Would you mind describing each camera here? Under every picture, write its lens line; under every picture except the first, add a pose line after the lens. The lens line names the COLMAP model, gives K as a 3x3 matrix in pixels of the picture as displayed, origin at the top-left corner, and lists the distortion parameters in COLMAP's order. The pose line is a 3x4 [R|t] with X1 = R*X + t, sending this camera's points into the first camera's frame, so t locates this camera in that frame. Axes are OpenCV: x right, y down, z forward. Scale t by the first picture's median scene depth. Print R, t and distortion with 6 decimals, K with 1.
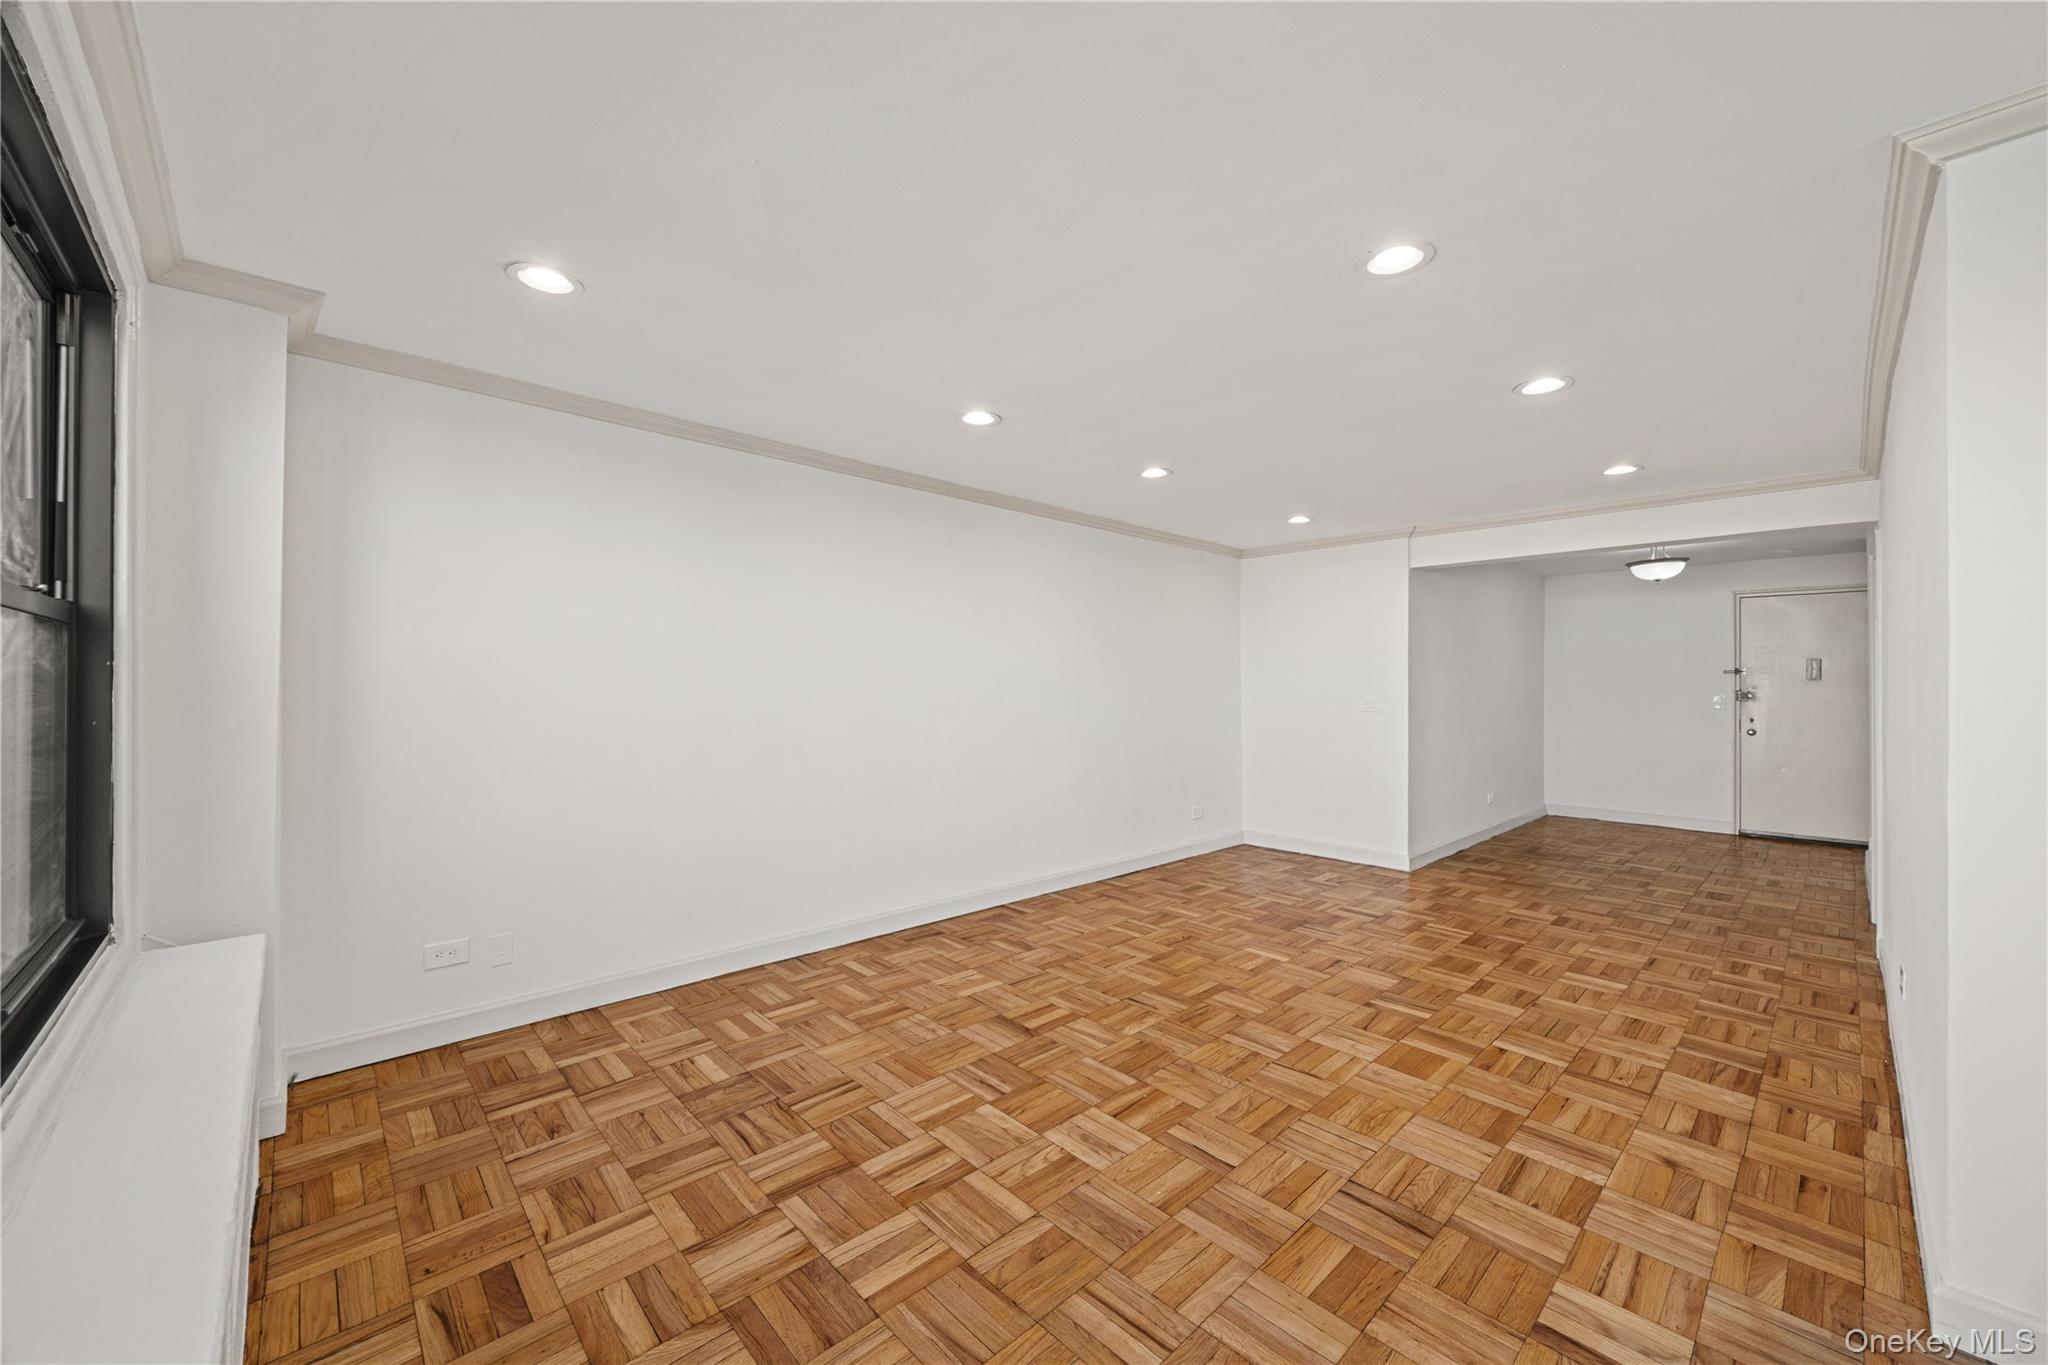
lens RADIAL K [[785.1, 0, 1019.0], [0, 785.1, 681.1], [0, 0, 1]] dist [-0.003044, 0.000778]
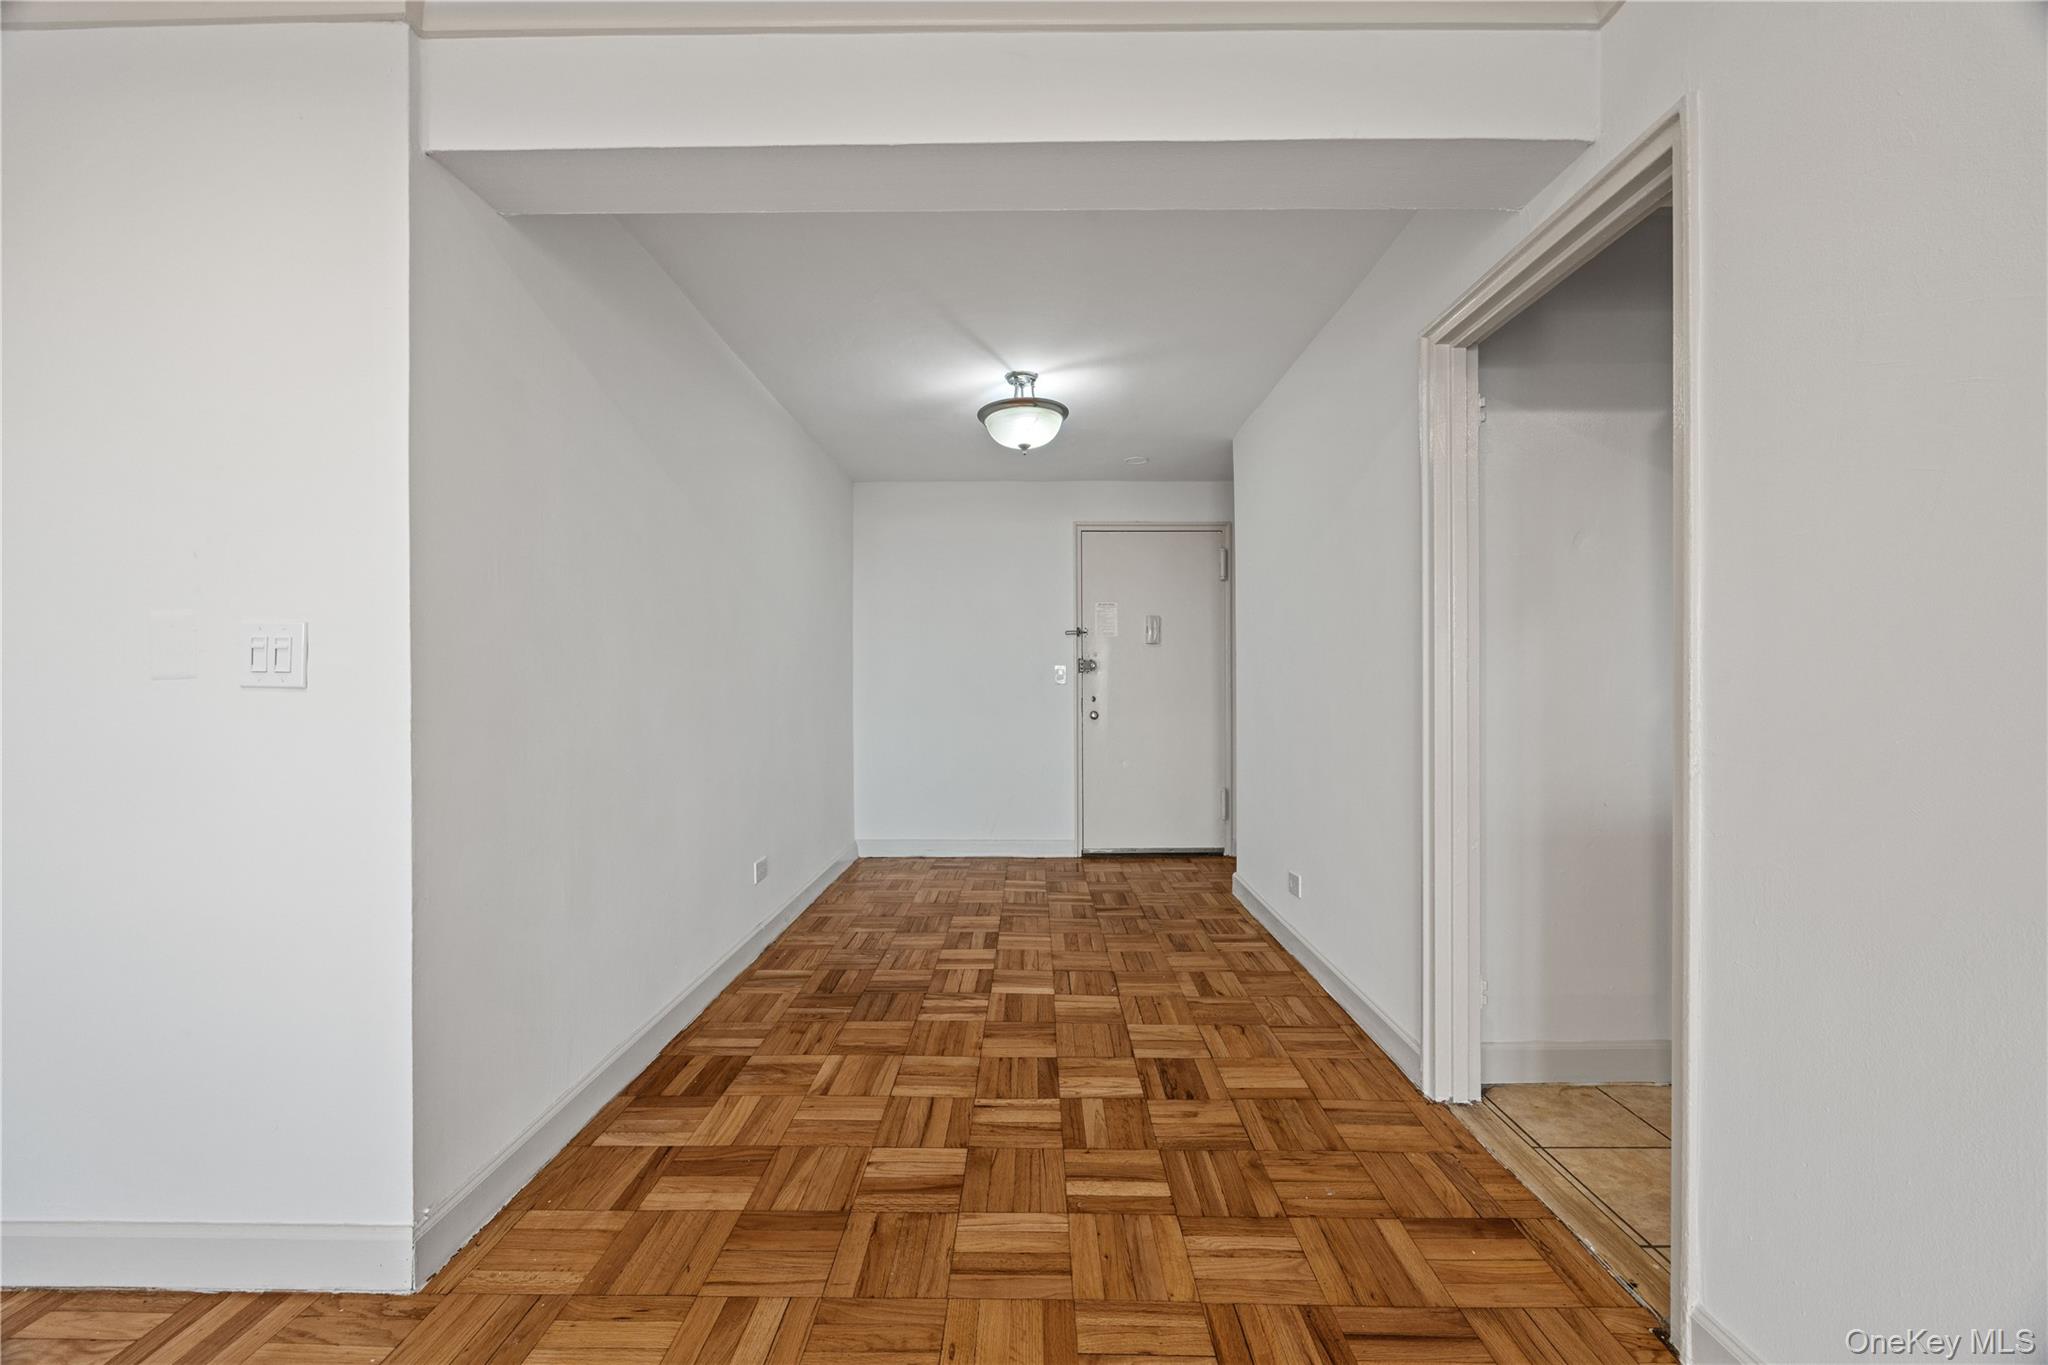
lens RADIAL K [[785.1, 0, 1014.5], [0, 785.1, 685.2], [0, 0, 1]] dist [-0.003044, 0.000778]
pose [[0.704525, -0.009260, 0.709618, 0.691921], [0.004701, 0.999954, 0.008382, 0.059132], [-0.709663, -0.002570, 0.704536, 1.022808]]
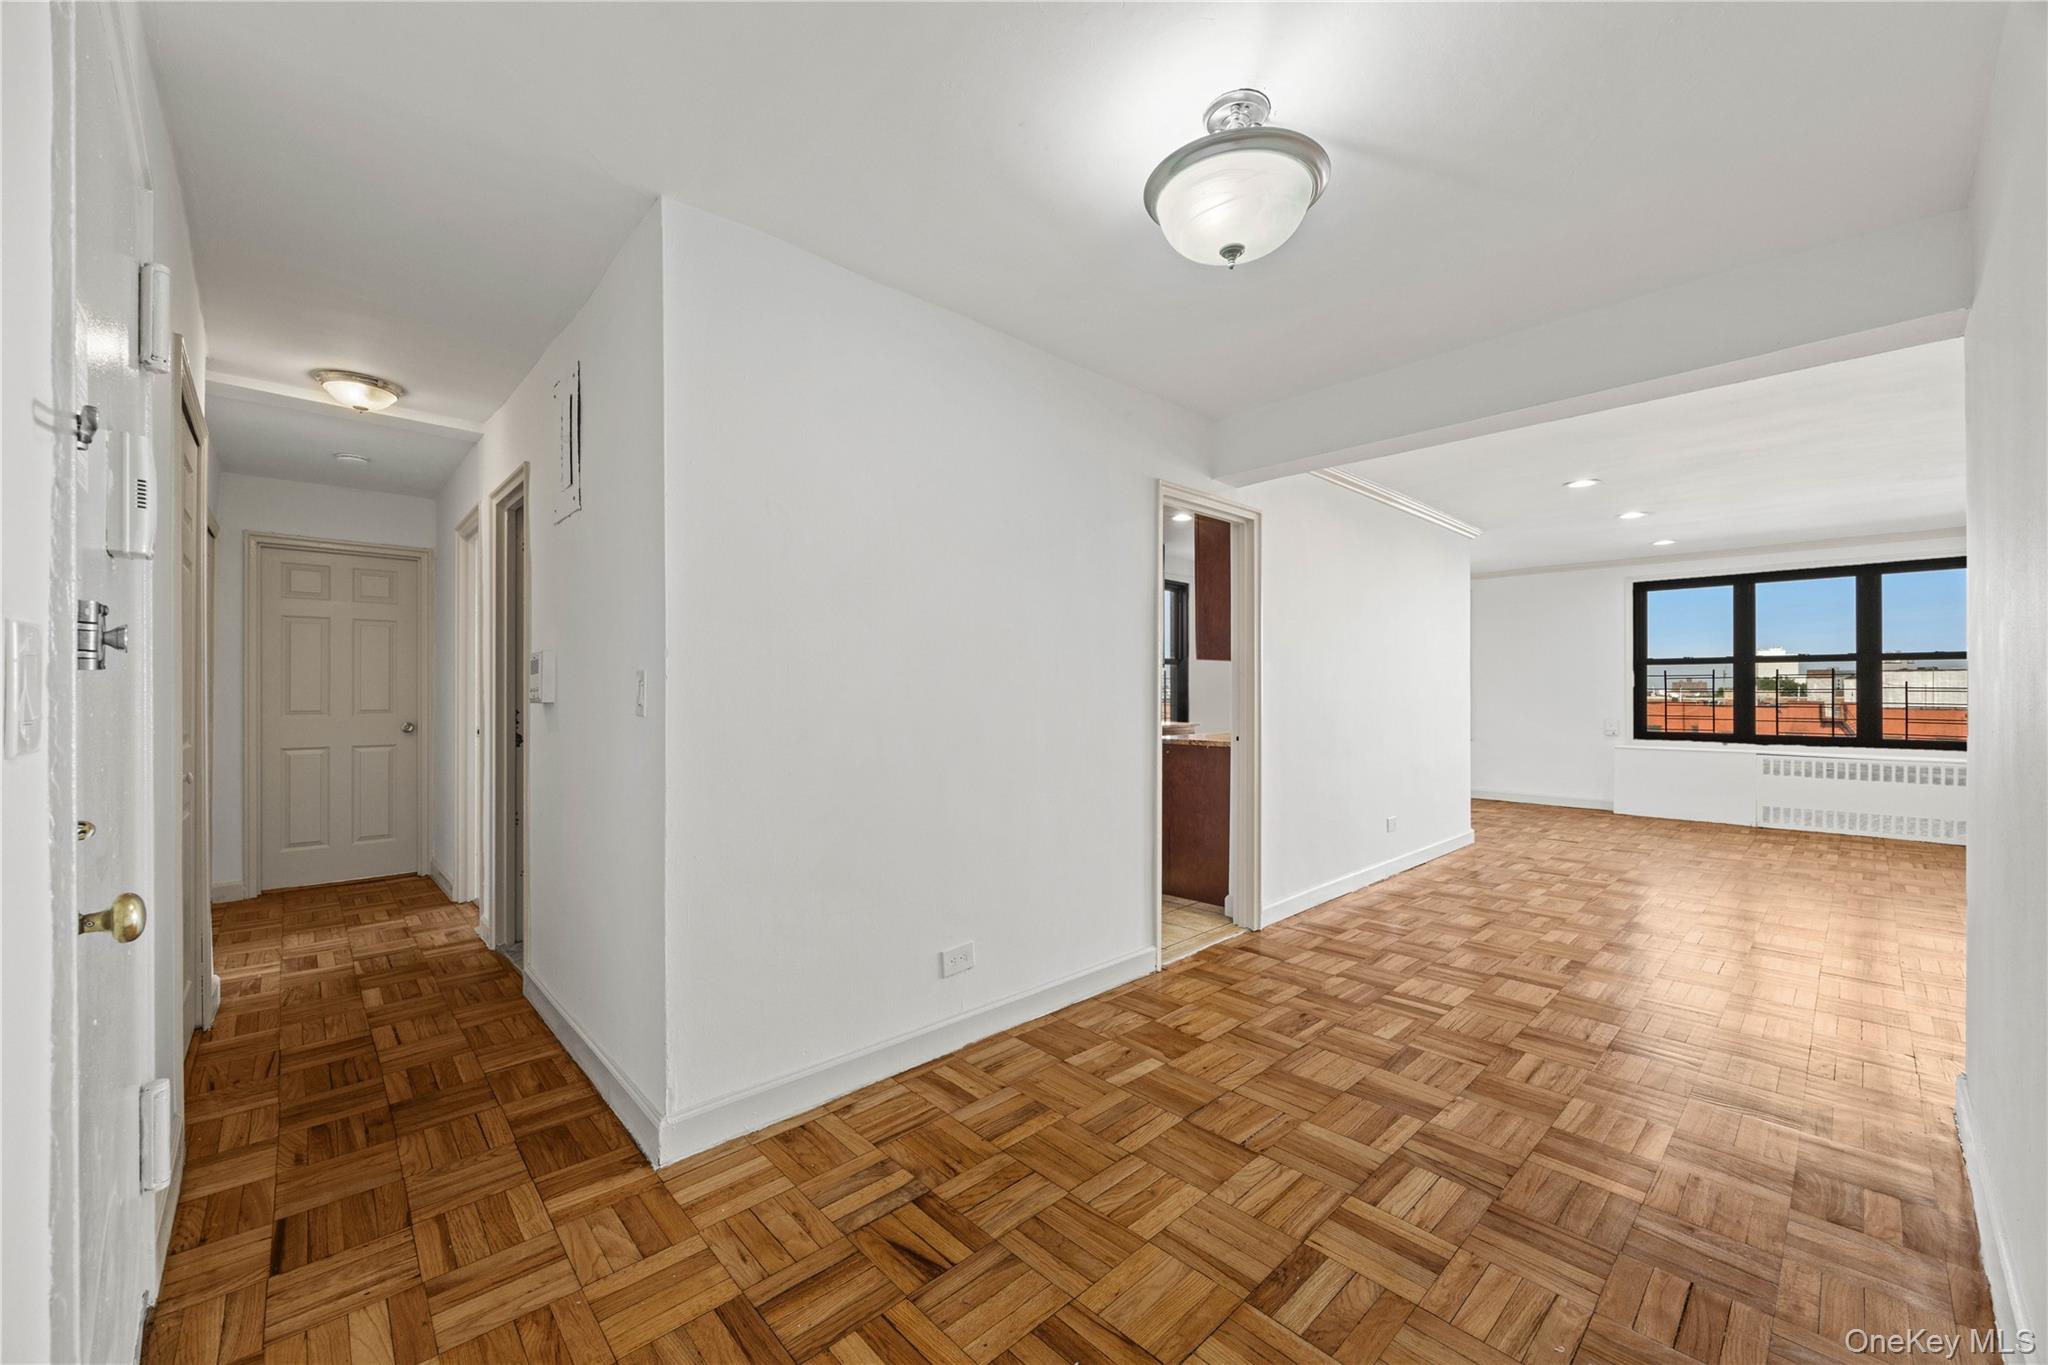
lens RADIAL K [[785.1, 0, 1020.1], [0, 785.1, 691.2], [0, 0, 1]] dist [-0.003044, 0.000778]
pose [[-0.999972, -0.003221, 0.006696, 1.467599], [-0.003262, 0.999976, -0.006138, 0.052845], [-0.006676, -0.006159, -0.999959, 2.118121]]
